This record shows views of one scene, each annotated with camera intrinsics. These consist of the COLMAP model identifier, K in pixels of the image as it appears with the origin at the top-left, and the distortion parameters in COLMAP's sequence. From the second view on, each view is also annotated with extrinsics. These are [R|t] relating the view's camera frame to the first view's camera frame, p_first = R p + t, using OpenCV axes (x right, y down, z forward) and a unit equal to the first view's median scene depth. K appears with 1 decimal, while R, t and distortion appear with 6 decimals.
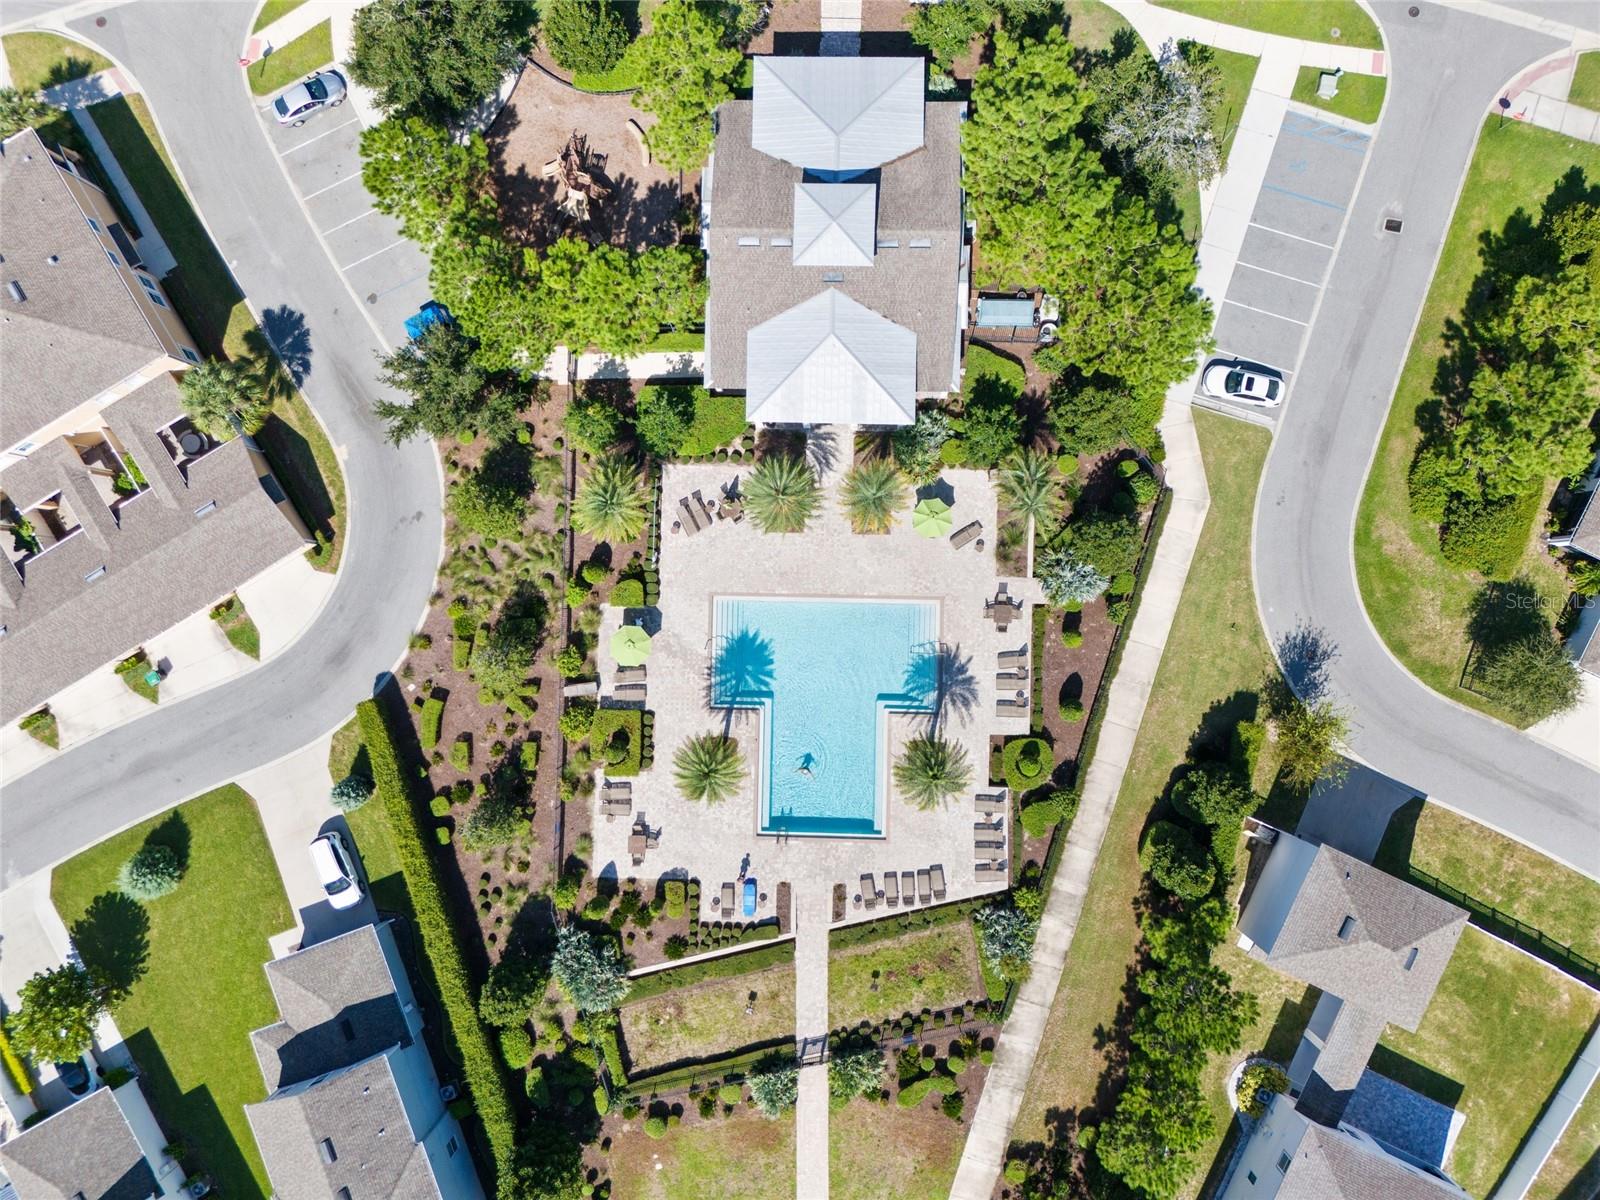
lens RADIAL K [[1247.3, 0, 800.0], [0, 1247.3, 600.0], [0, 0, 1]] dist [0.048598, -0.002806]
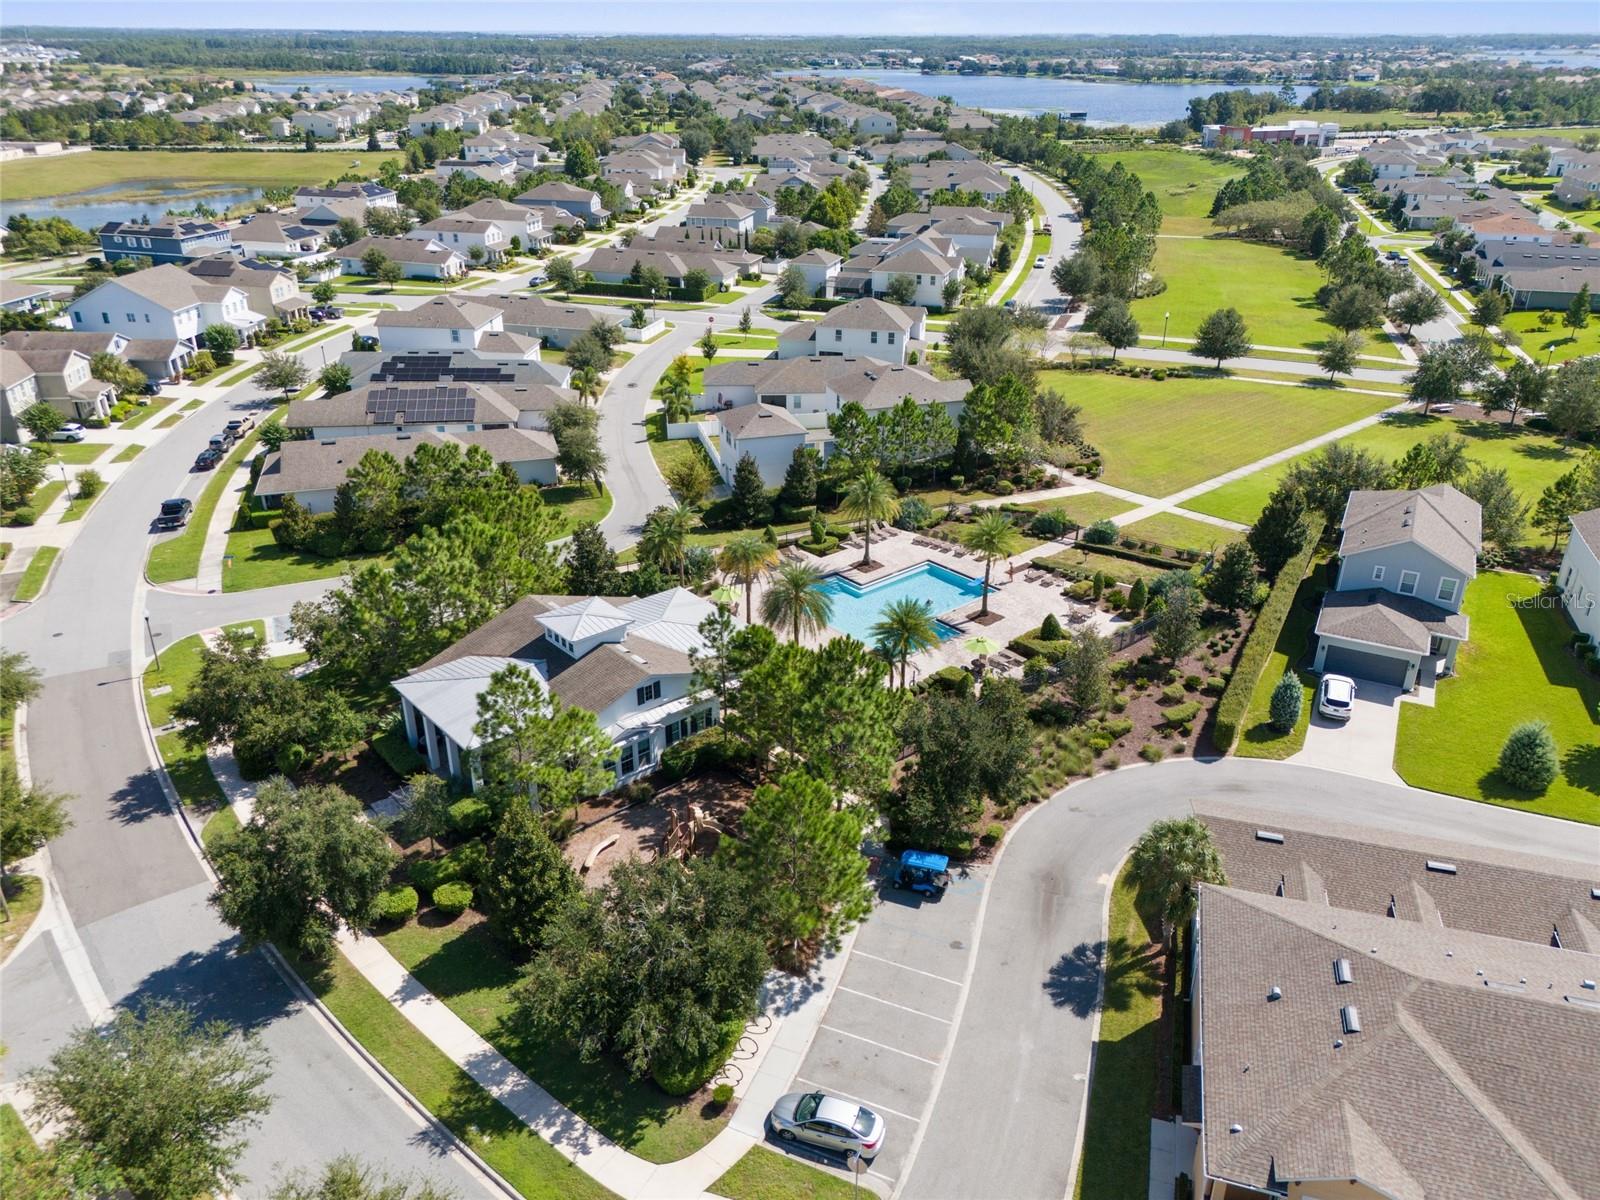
lens RADIAL K [[1208.9, 0, 799.9], [0, 1208.9, 599.6], [0, 0, 1]] dist [0.034932, -0.011192]
pose [[-0.679276, -0.311355, 0.664561, -0.714699], [0.733881, -0.286453, 0.615925, -0.721842], [-0.001406, 0.906092, 0.423078, 0.492868]]
